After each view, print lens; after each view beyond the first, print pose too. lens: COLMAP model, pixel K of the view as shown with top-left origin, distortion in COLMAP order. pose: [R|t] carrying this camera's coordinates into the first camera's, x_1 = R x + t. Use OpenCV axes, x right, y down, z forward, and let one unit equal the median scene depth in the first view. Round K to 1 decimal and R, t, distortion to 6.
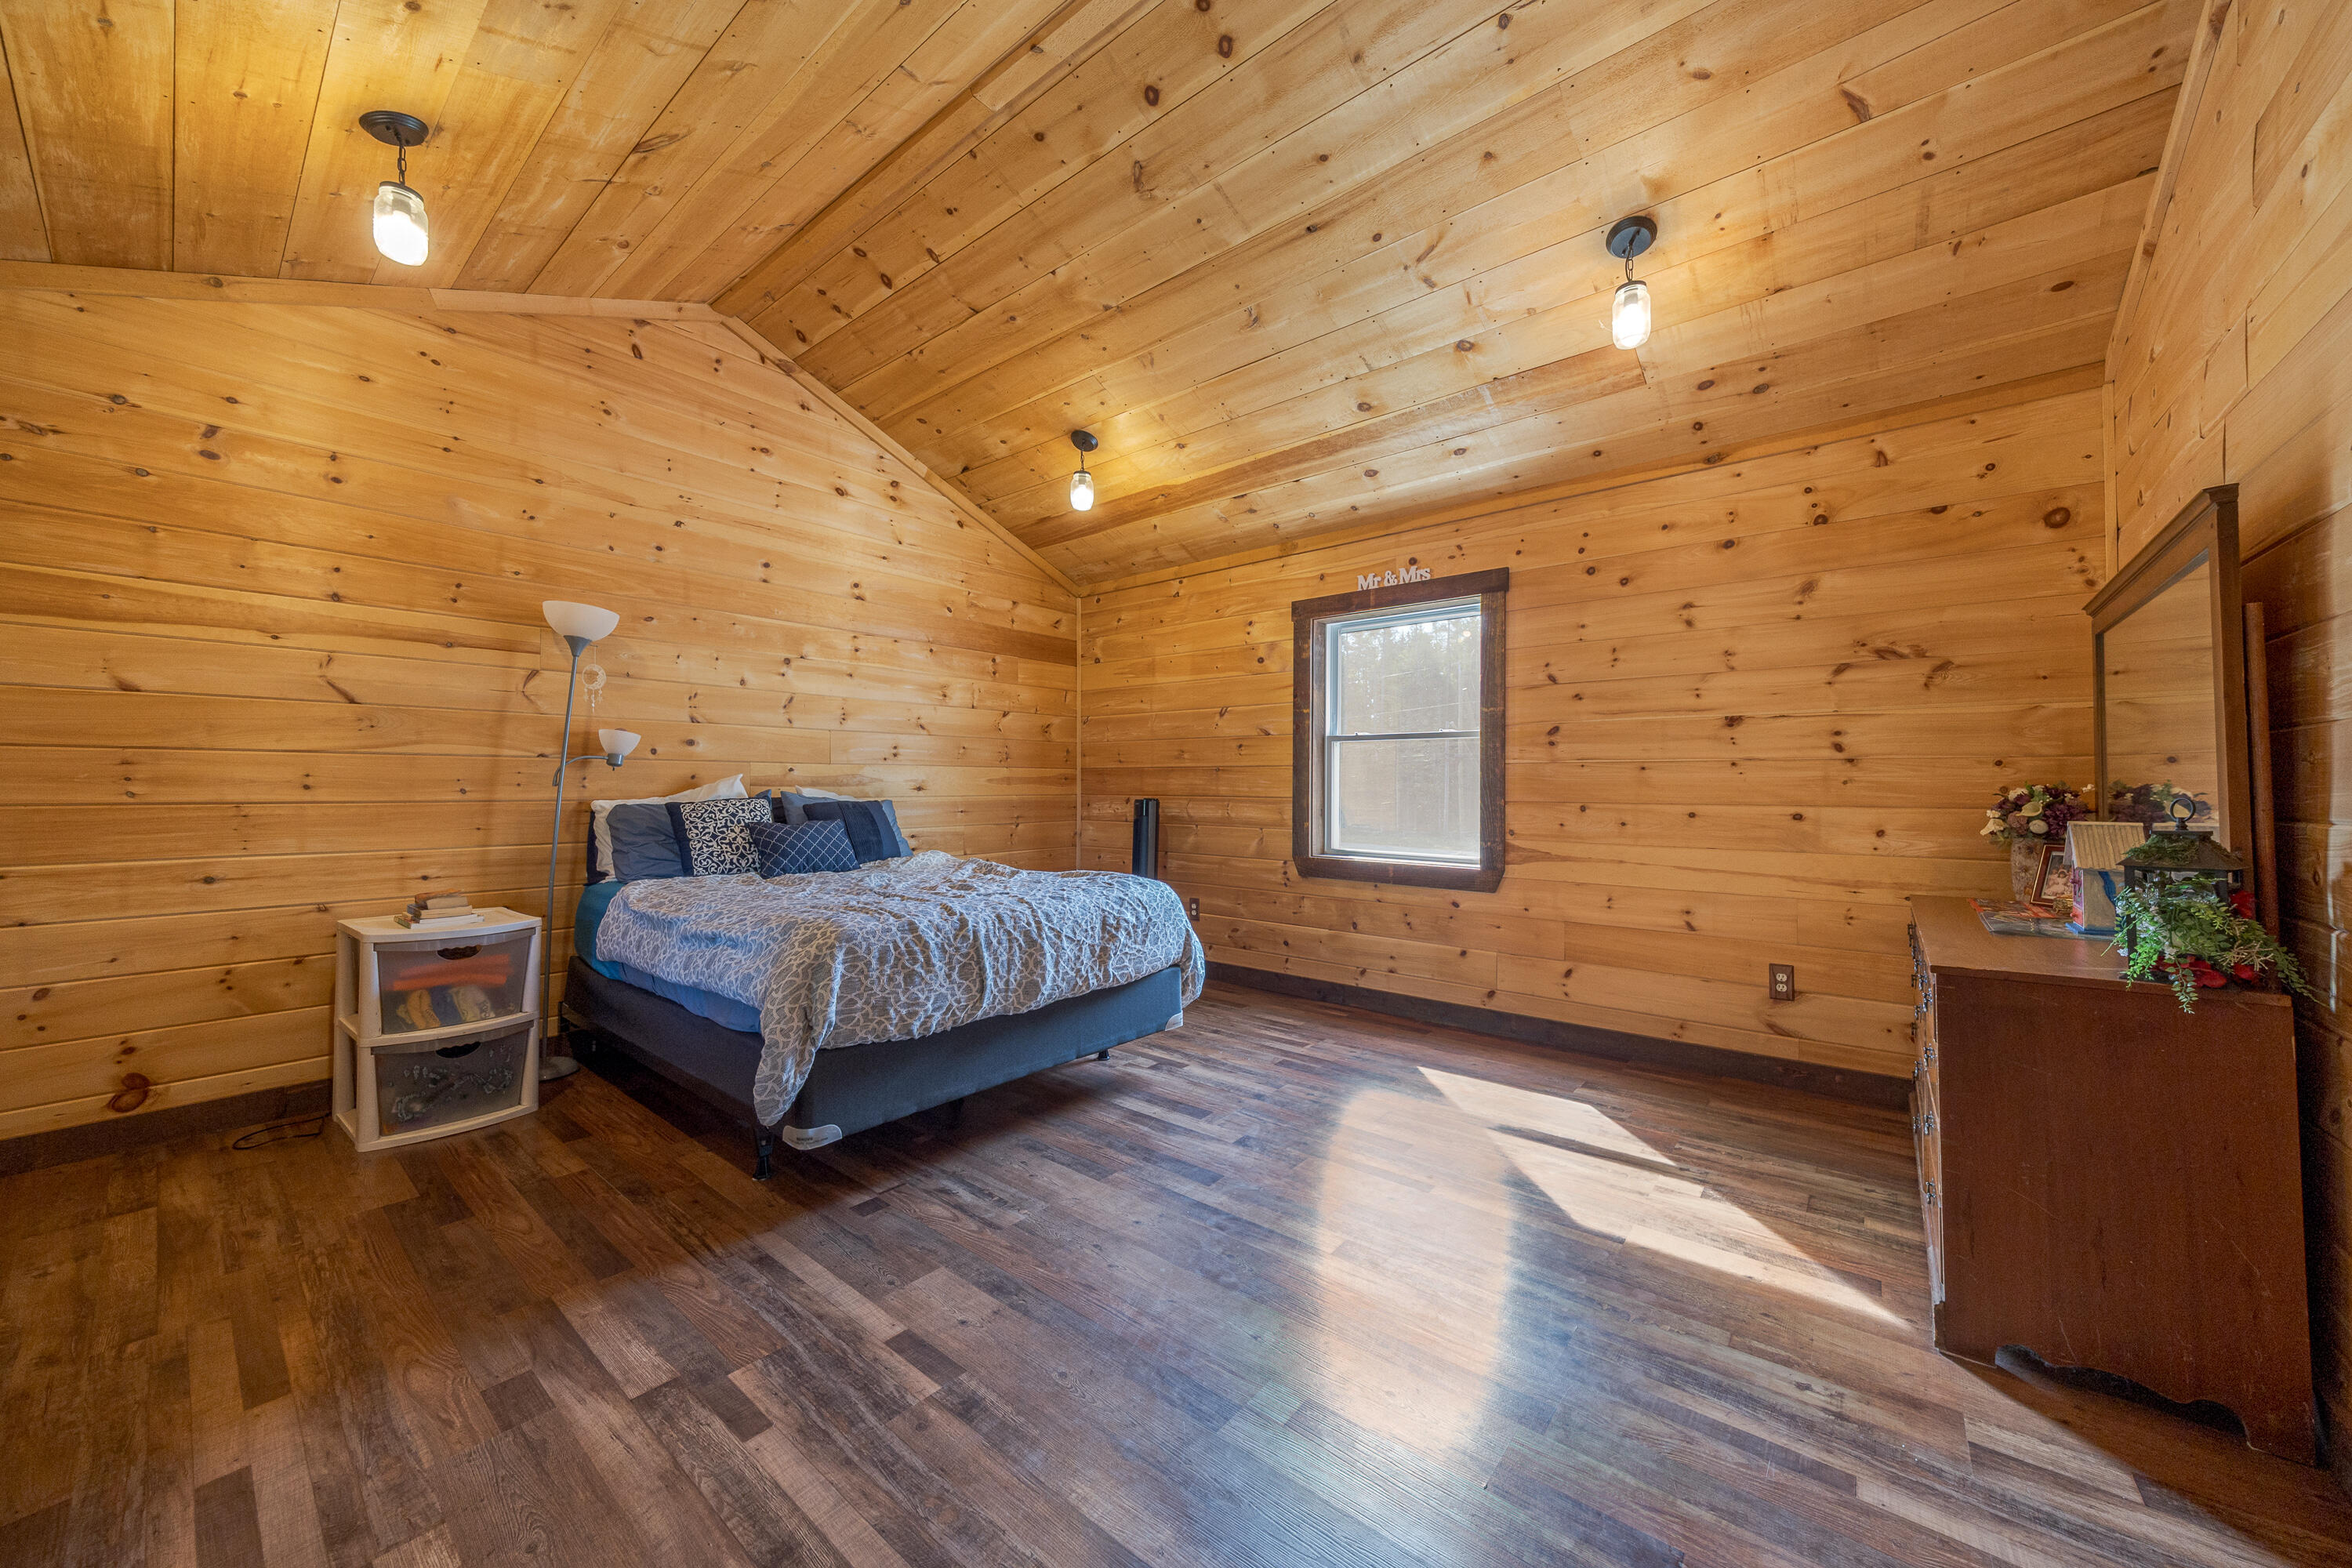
lens RADIAL K [[840.2, 0, 1174.2], [0, 840.2, 783.5], [0, 0, 1]] dist [-0.003049, -0.000042]
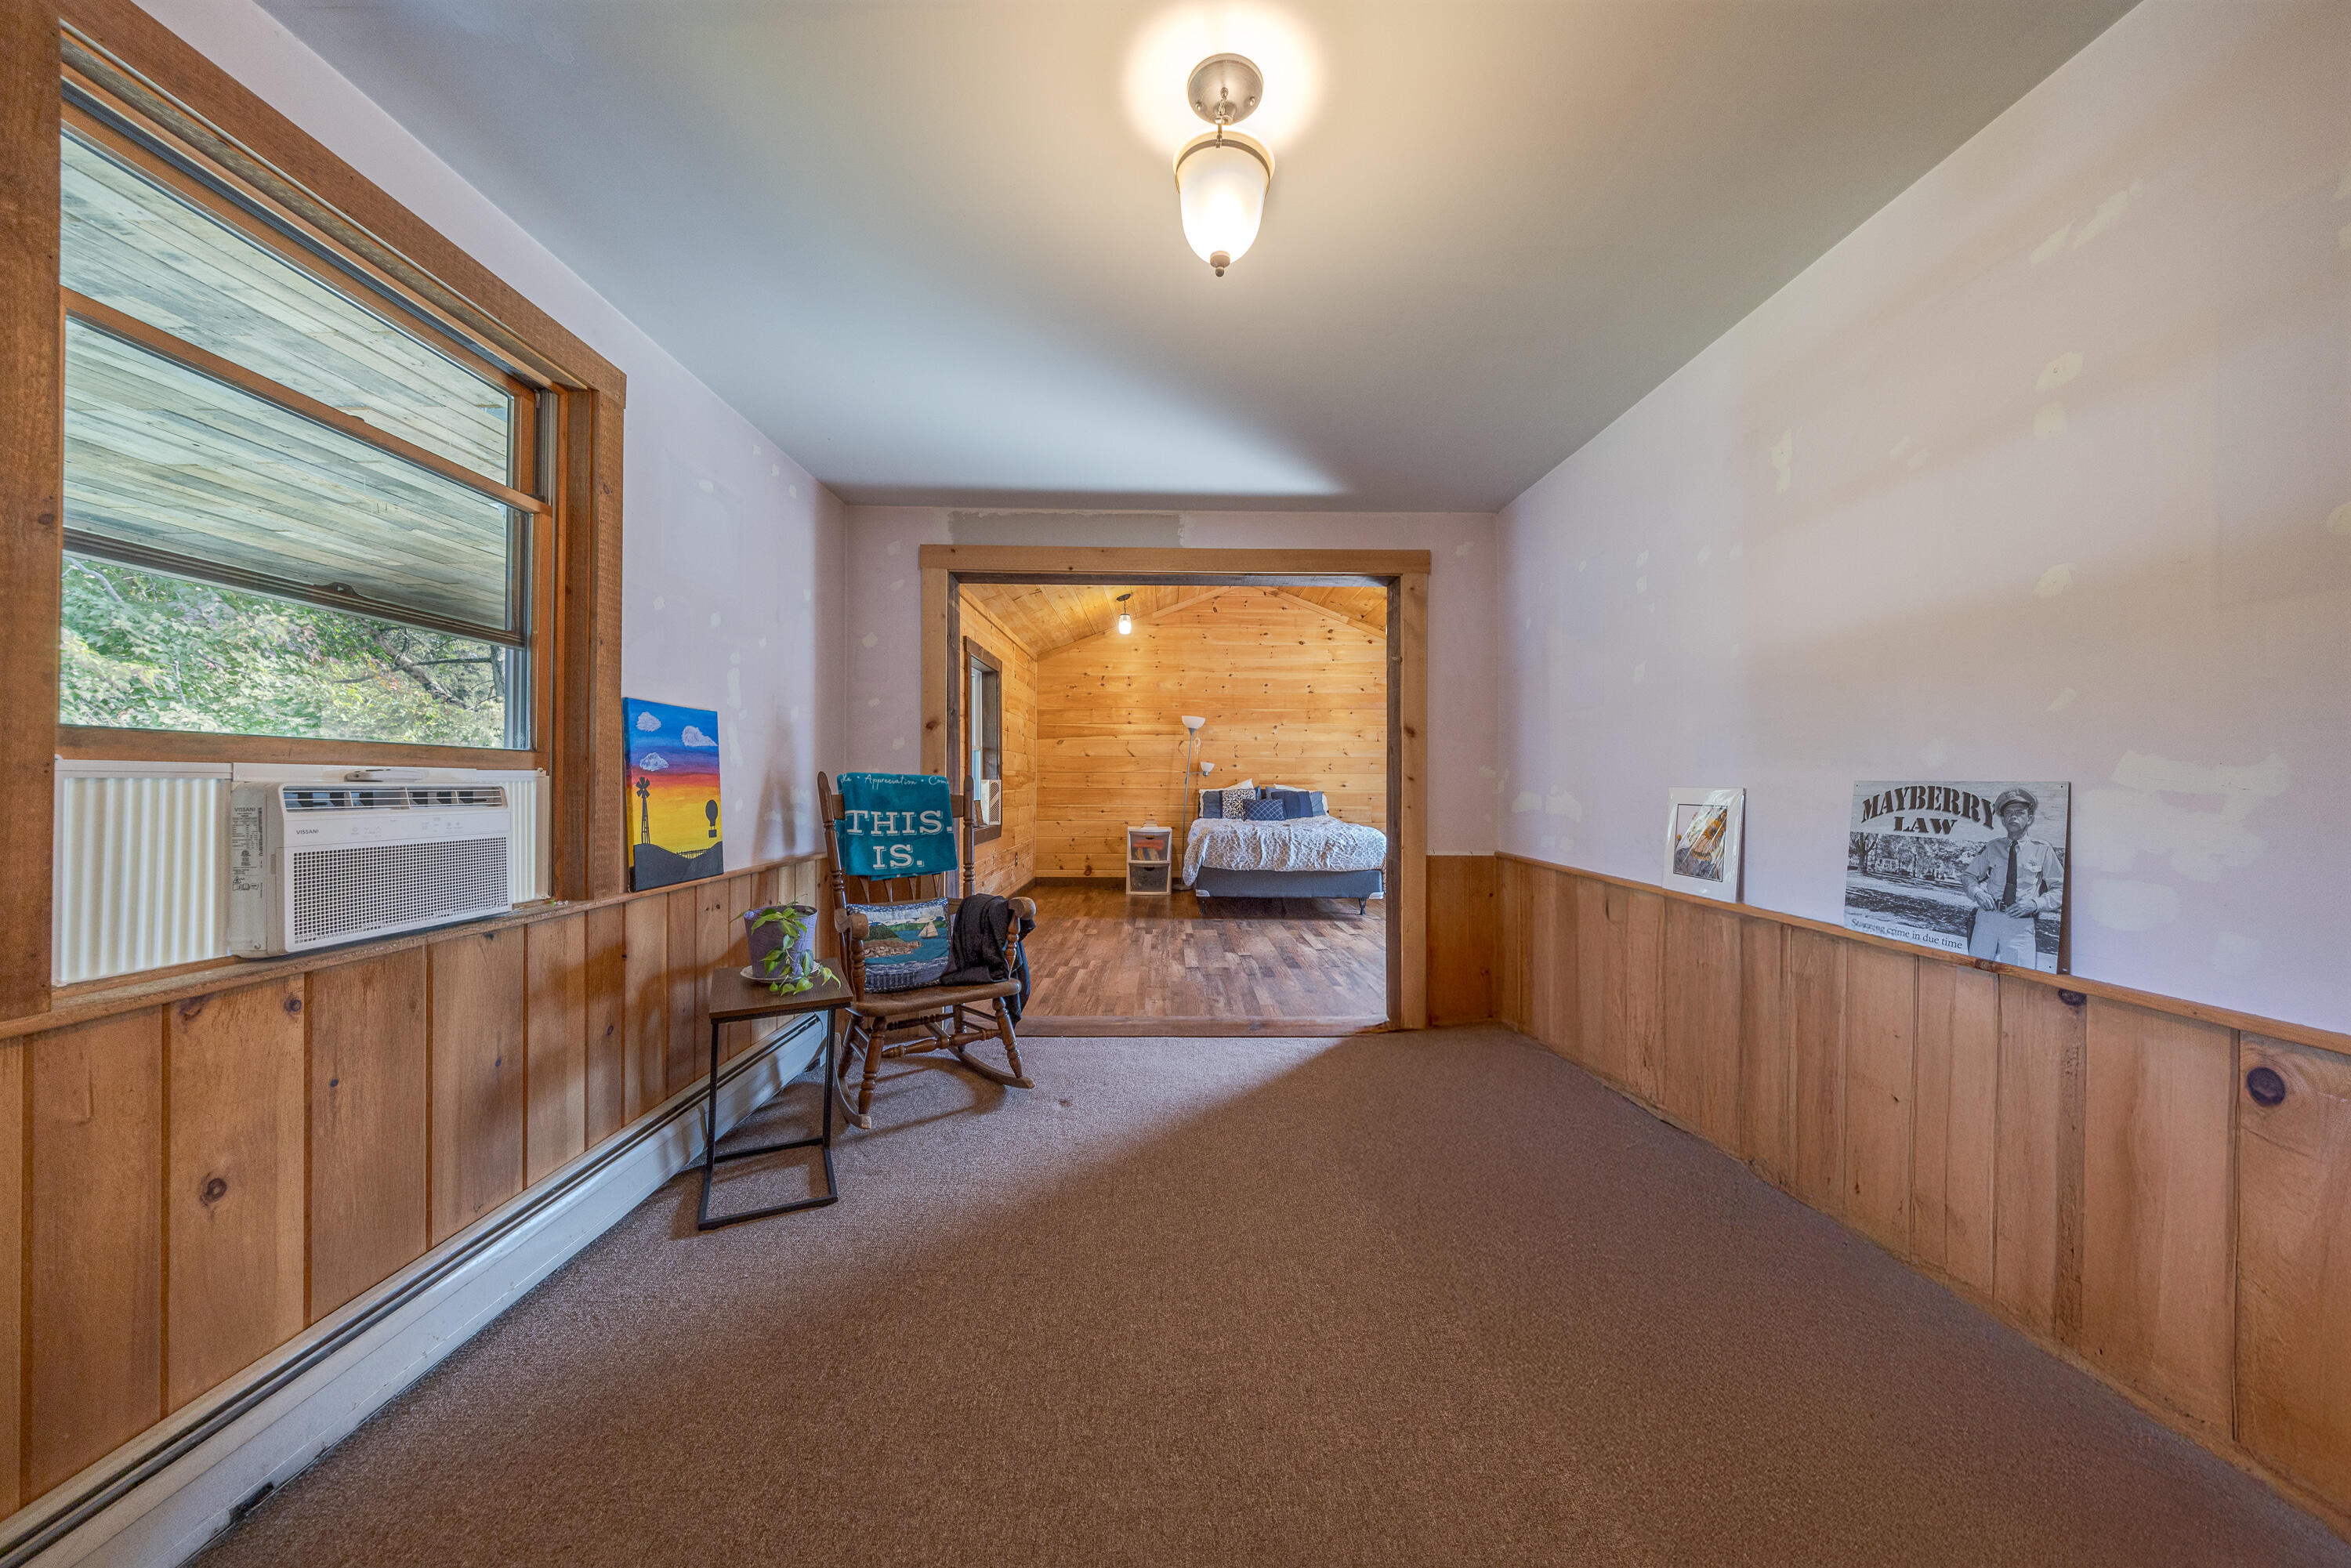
lens RADIAL K [[839.8, 0, 1179.0], [0, 839.8, 783.2], [0, 0, 1]] dist [-0.003049, -0.000042]
pose [[0.637585, 0.002235, -0.770376, 1.458326], [0.000176, 0.999995, 0.003047, -0.007226], [0.770380, -0.002078, 0.637582, -0.812410]]
